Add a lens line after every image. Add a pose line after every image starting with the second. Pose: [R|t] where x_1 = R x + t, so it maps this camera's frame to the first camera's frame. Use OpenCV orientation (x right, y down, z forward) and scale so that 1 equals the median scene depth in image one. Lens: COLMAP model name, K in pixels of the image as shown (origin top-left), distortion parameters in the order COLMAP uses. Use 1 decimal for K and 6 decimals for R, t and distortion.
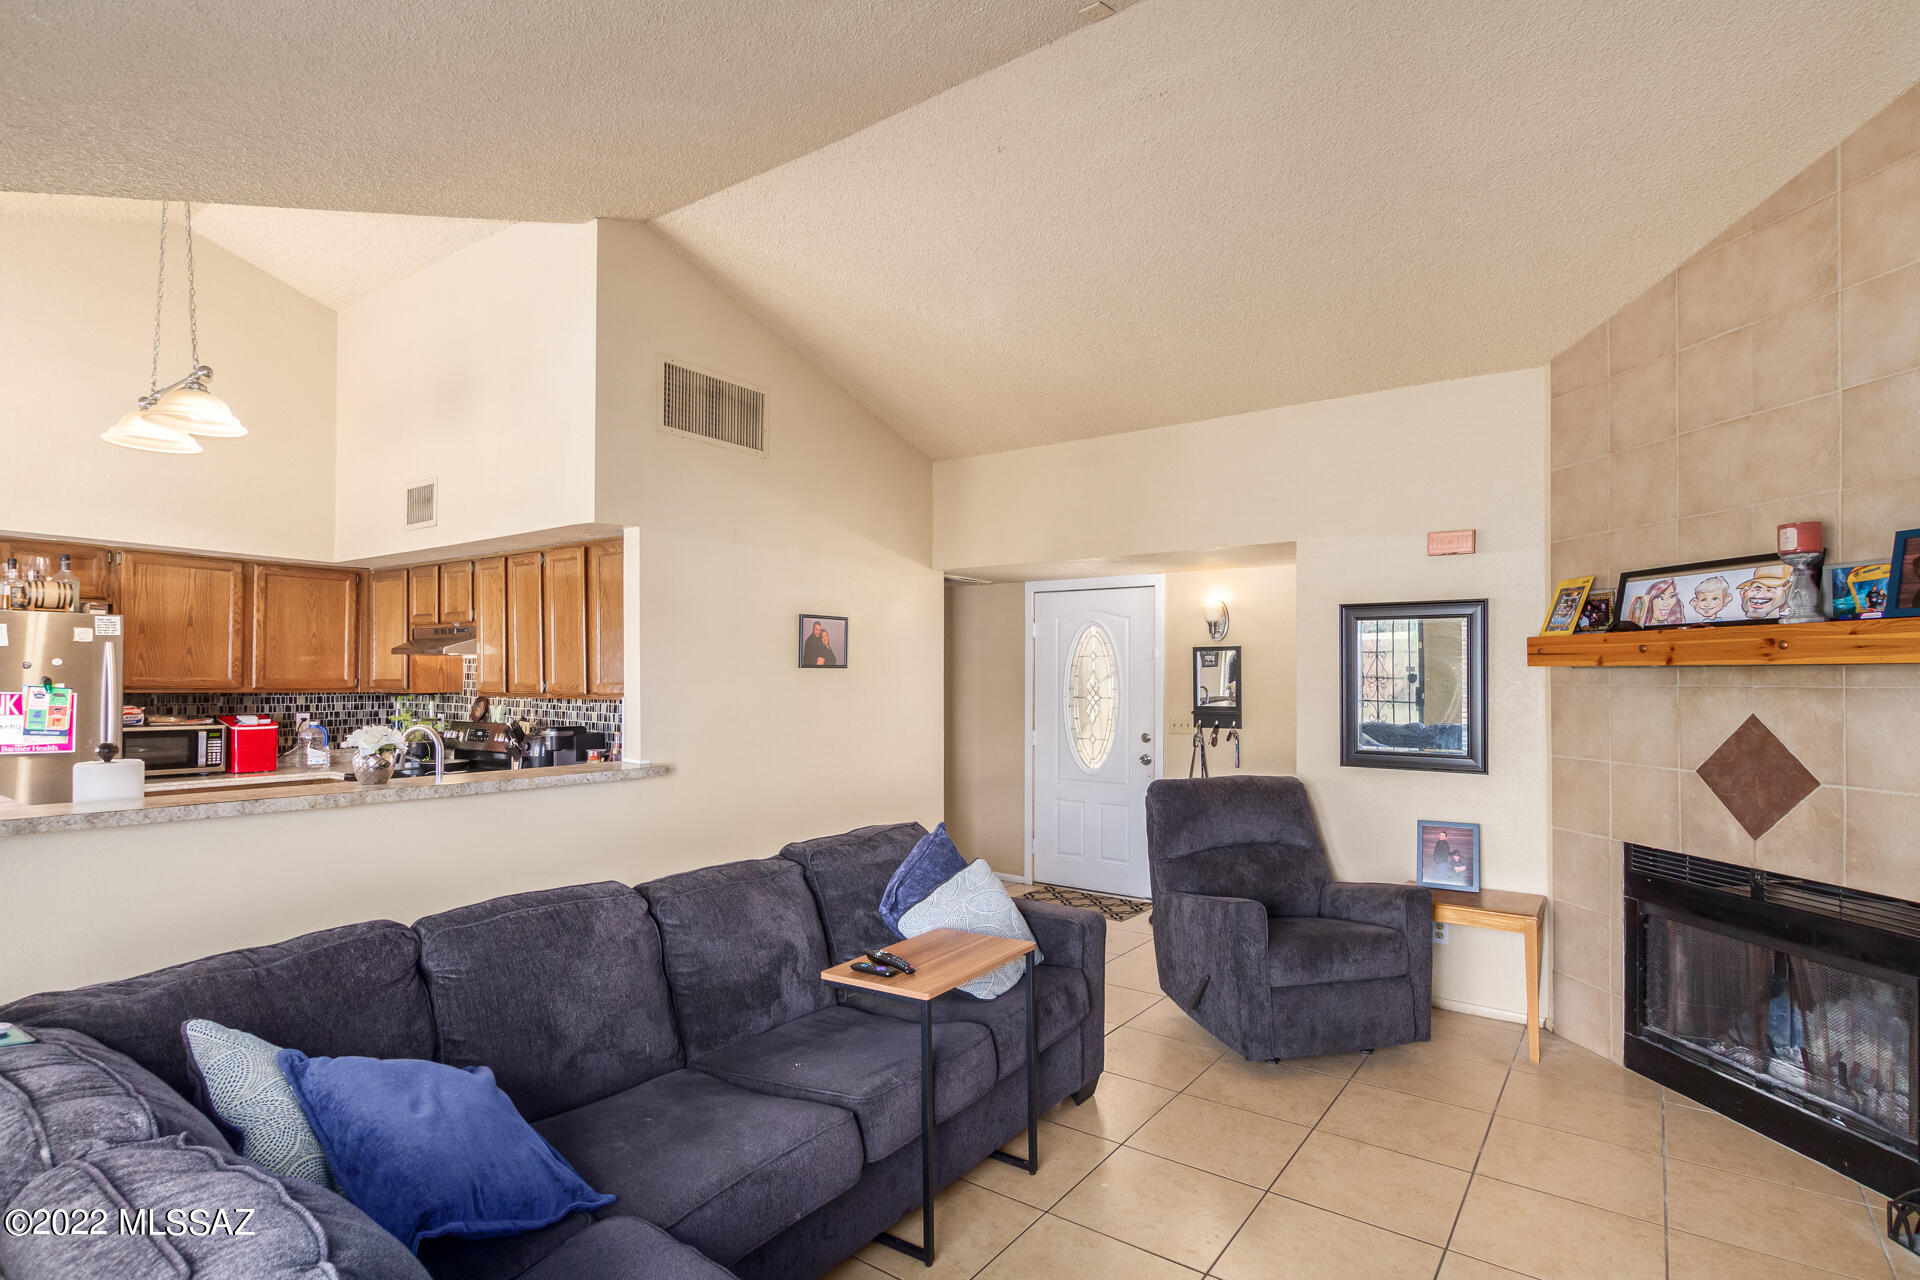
lens RADIAL K [[945.9, 0, 944.0], [0, 945.9, 666.3], [0, 0, 1]] dist [0.007817, -0.002828]
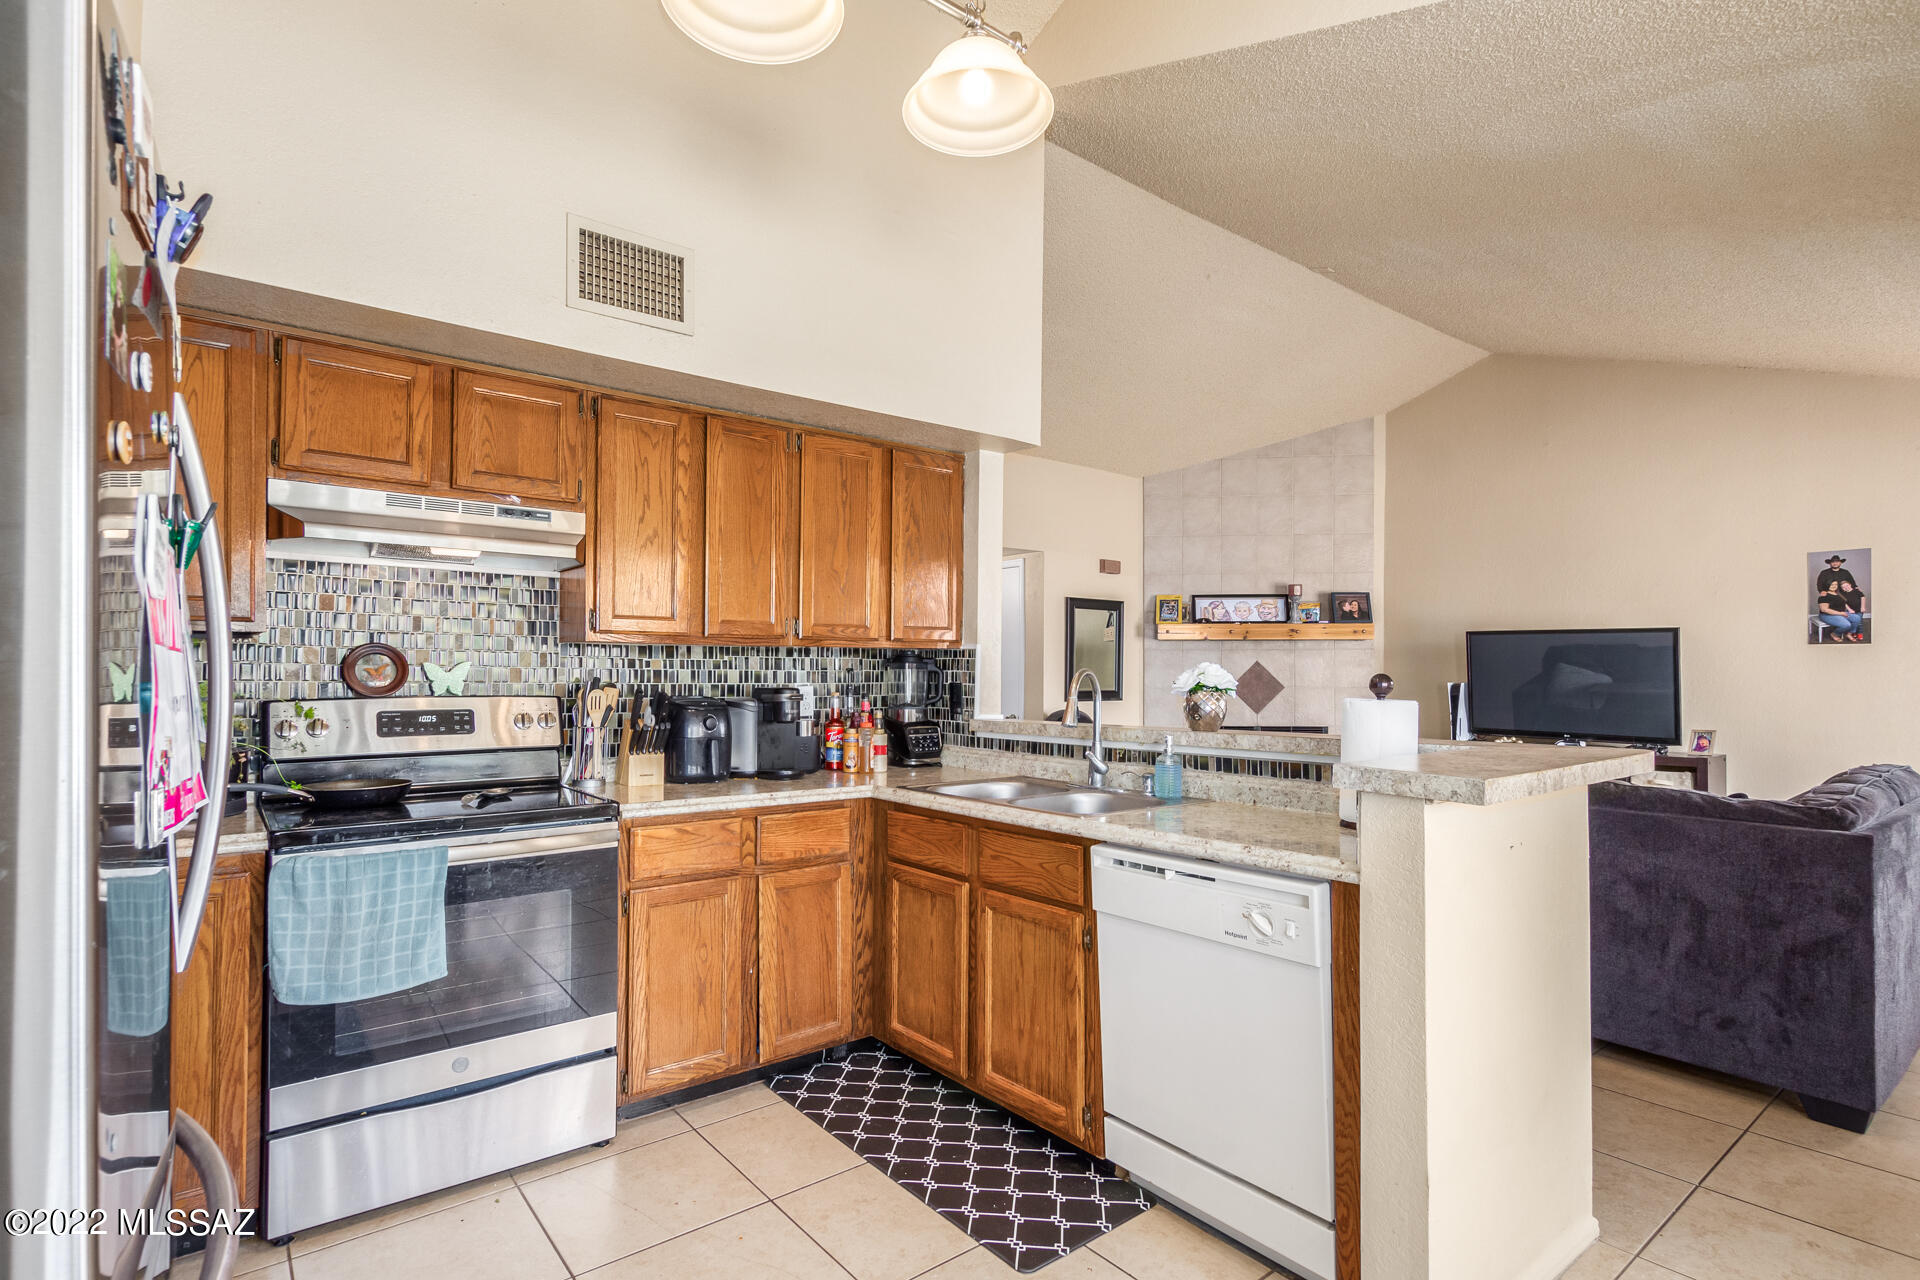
lens RADIAL K [[945.9, 0, 974.0], [0, 945.9, 662.2], [0, 0, 1]] dist [0.007817, -0.002828]
pose [[0.259800, 0.008090, 0.965629, -1.380839], [-0.010063, 0.999933, -0.005670, 0.063665], [-0.965610, -0.008244, 0.259864, 0.915736]]
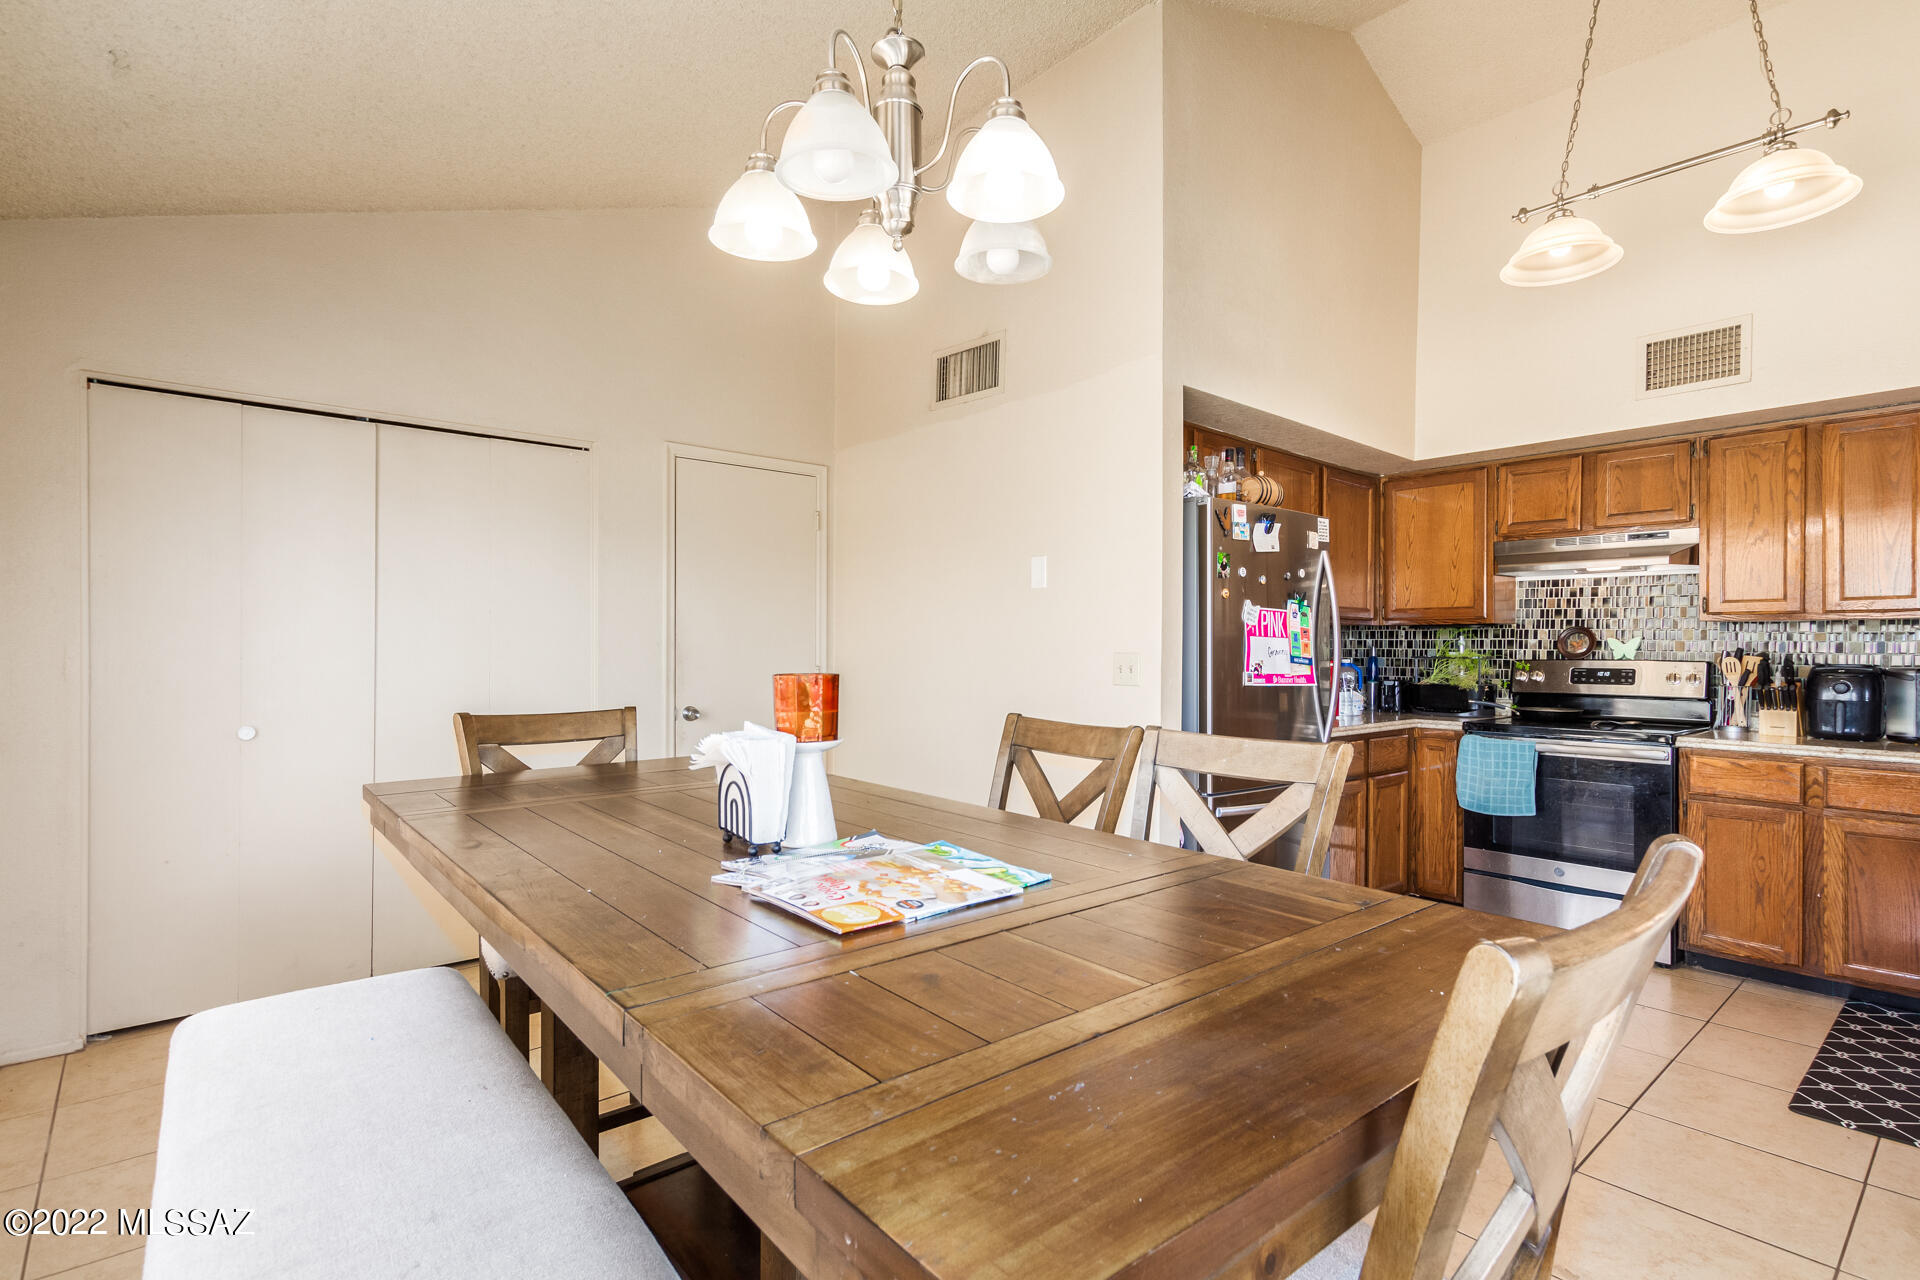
lens RADIAL K [[881.3, 0, 923.8], [0, 881.3, 651.5], [0, 0, 1]] dist [0.003188, -0.003380]
pose [[0.963877, -0.000504, -0.266347, -1.288757], [0.004656, 0.999877, 0.014957, 0.060475], [0.266306, -0.015657, 0.963761, 0.244476]]
